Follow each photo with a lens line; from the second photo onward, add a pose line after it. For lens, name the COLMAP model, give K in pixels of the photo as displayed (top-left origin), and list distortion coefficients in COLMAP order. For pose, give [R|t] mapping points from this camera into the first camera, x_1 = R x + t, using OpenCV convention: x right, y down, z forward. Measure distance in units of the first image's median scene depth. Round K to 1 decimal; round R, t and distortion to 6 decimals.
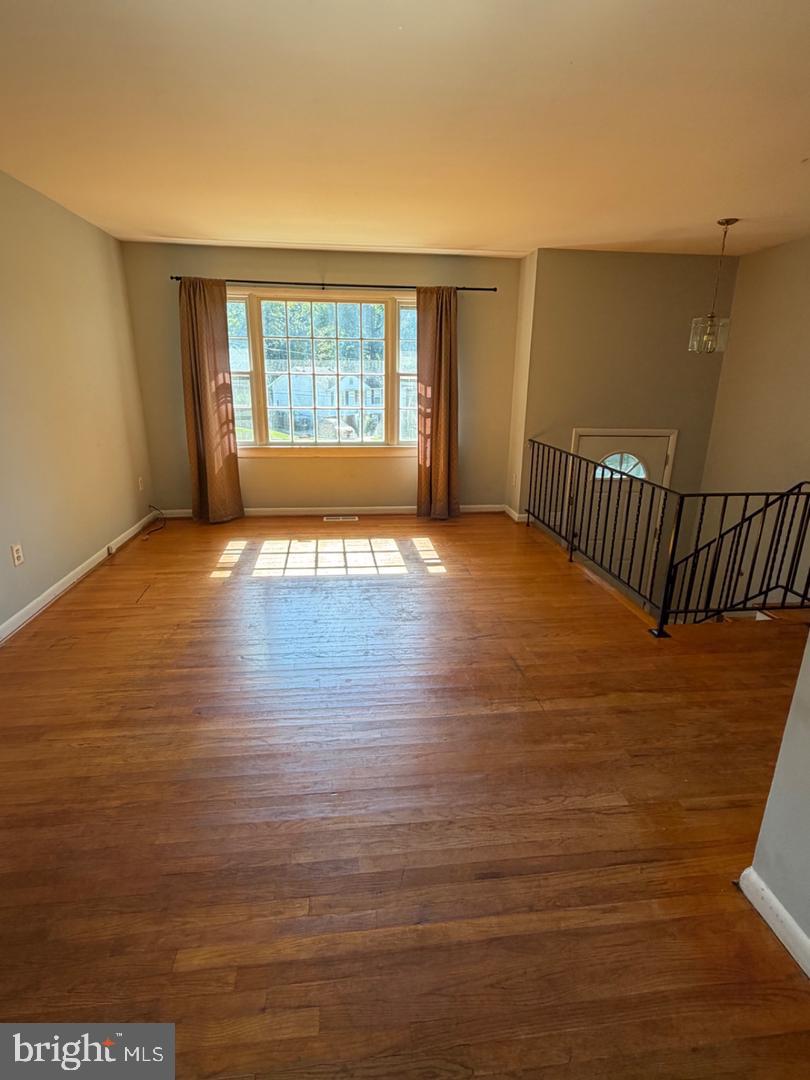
lens RADIAL K [[556.1, 0, 405.1], [0, 556.1, 542.9], [0, 0, 1]] dist [0.002132, 0.000580]
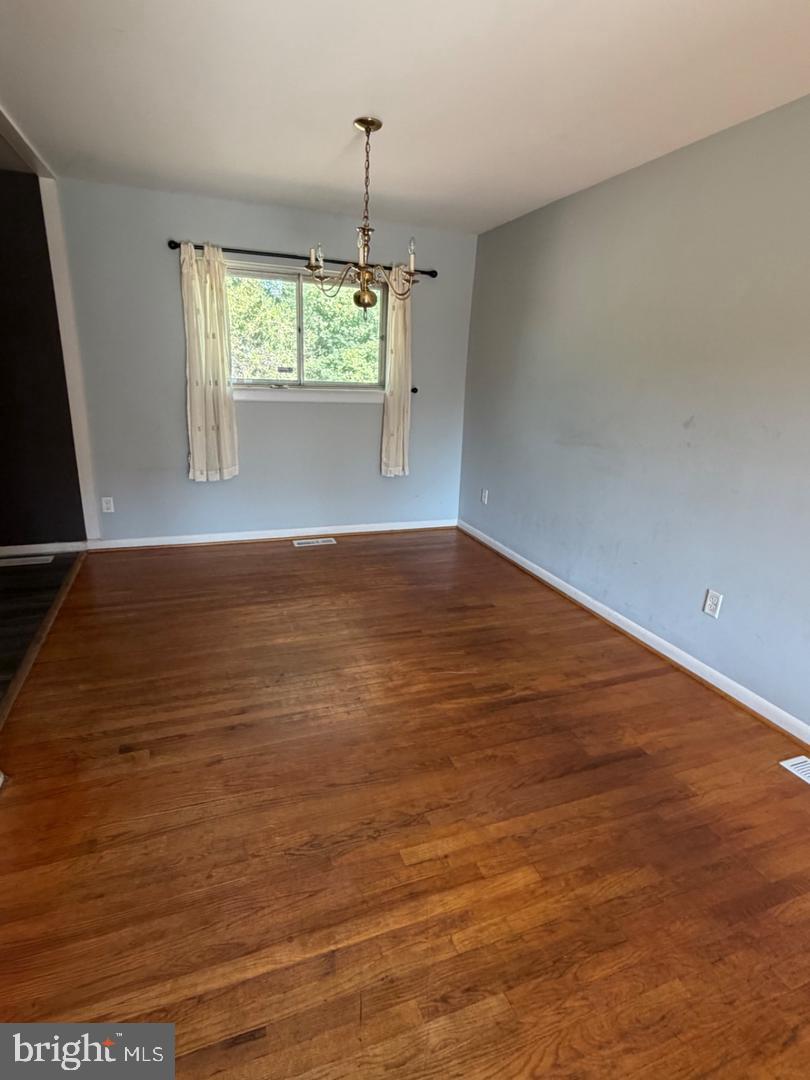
lens RADIAL K [[556.1, 0, 404.9], [0, 556.1, 538.2], [0, 0, 1]] dist [0.002132, 0.000580]
pose [[-0.969870, 0.019784, -0.242817, 0.123306], [-0.119986, 0.828640, 0.546771, -0.419153], [0.212025, 0.559432, -0.801300, 1.398286]]
